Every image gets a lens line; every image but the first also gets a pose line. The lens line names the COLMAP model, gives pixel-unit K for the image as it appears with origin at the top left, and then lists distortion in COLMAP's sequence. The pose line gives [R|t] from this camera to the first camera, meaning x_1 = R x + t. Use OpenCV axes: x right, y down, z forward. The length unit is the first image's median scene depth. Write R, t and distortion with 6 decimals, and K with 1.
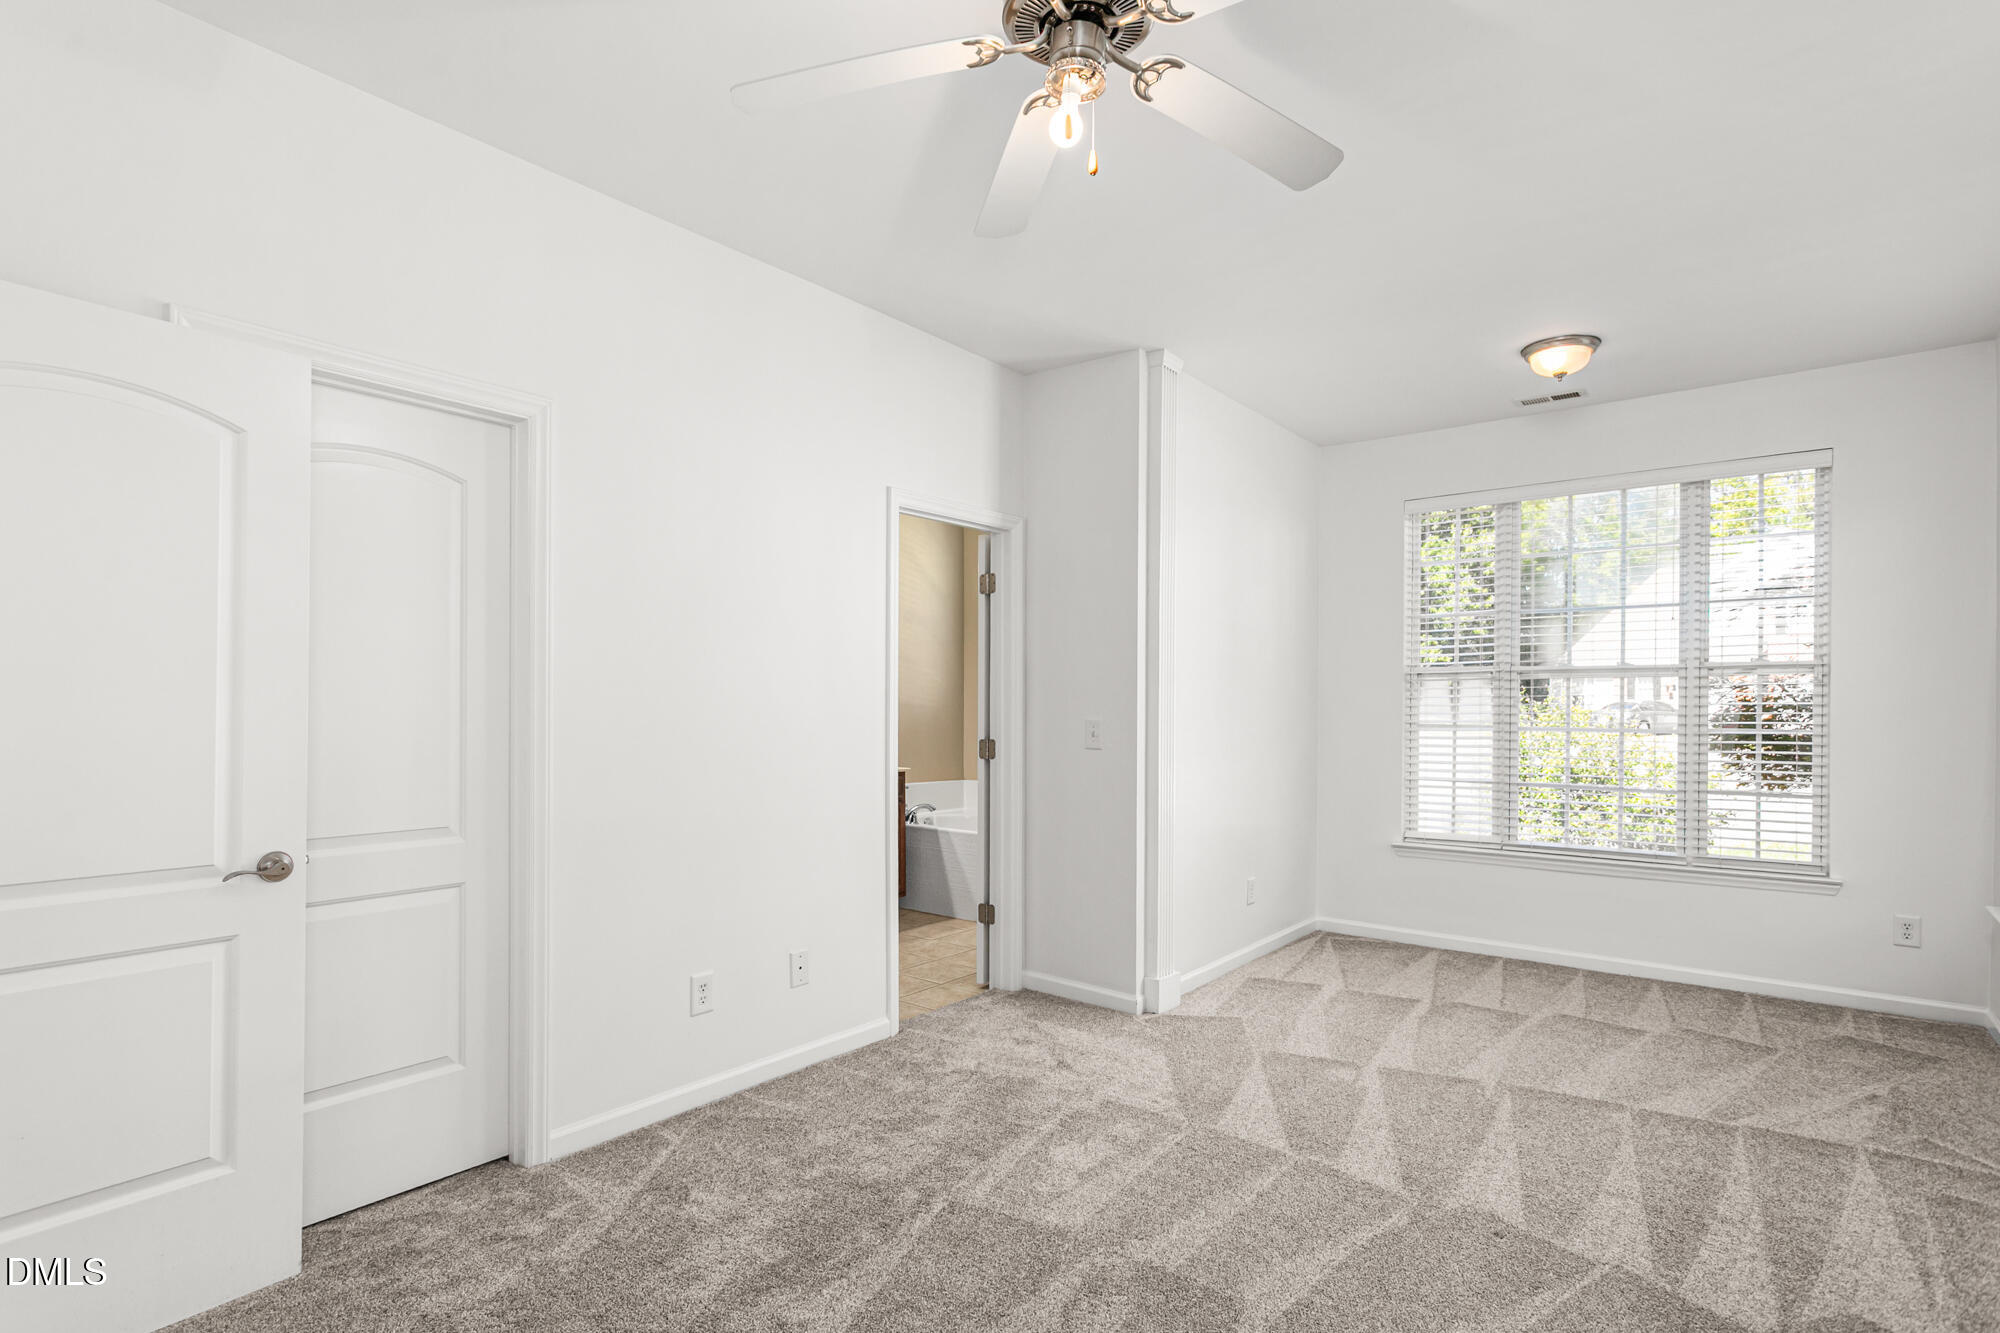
lens RADIAL K [[995.0, 0, 997.6], [0, 995.0, 728.5], [0, 0, 1]] dist [0.001840, 0.000342]
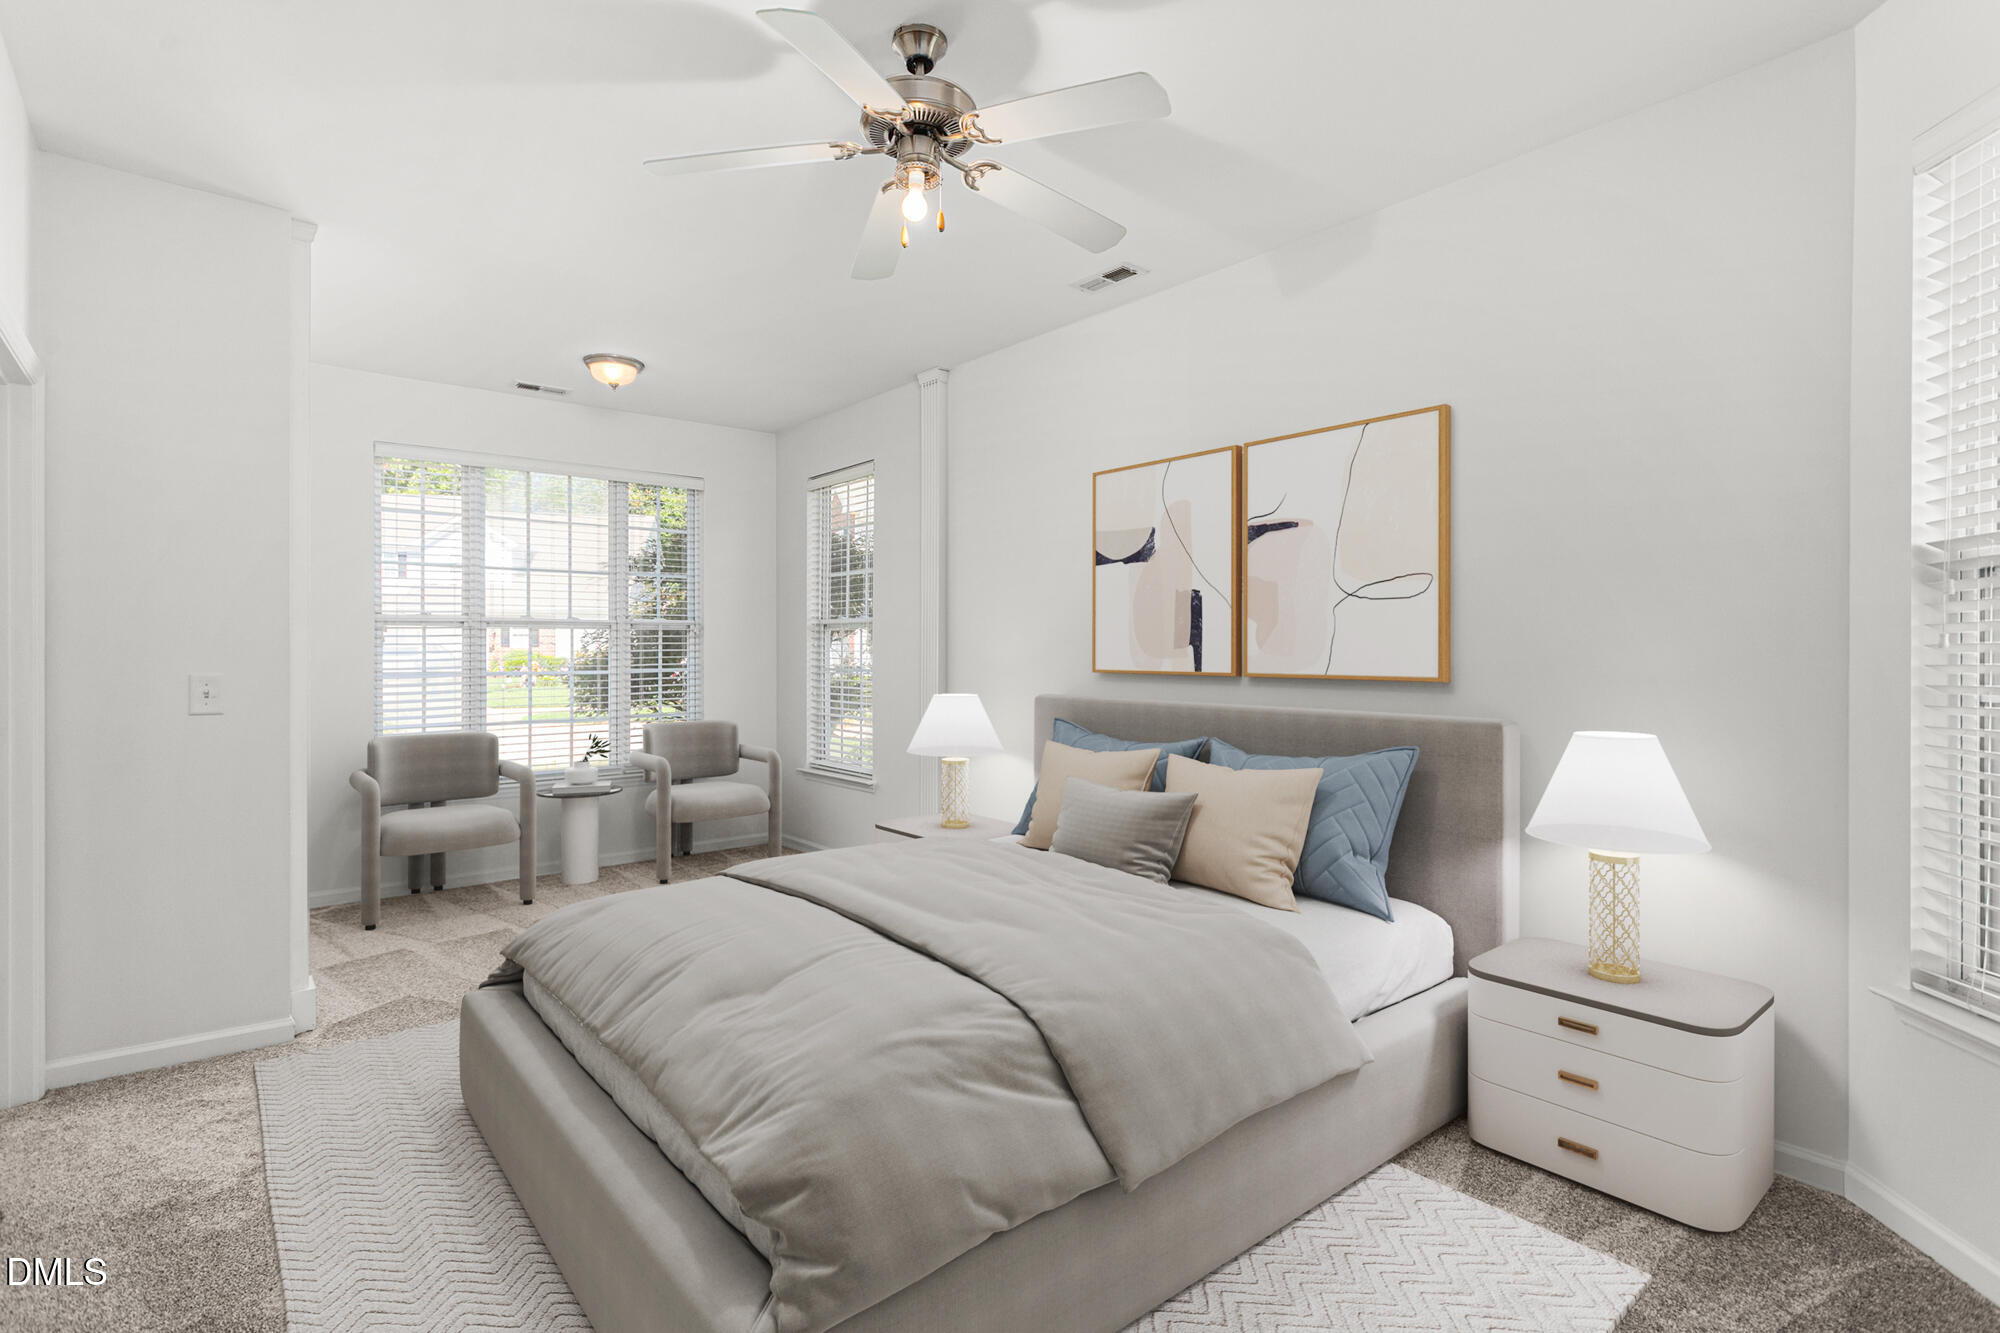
lens RADIAL K [[967.9, 0, 1007.5], [0, 967.9, 653.7], [0, 0, 1]] dist [0.001652, 0.000899]
pose [[0.203493, -0.006967, 0.979052, -0.467524], [0.027388, 0.999624, 0.001421, -0.008553], [-0.978693, 0.026525, 0.203607, 0.247661]]
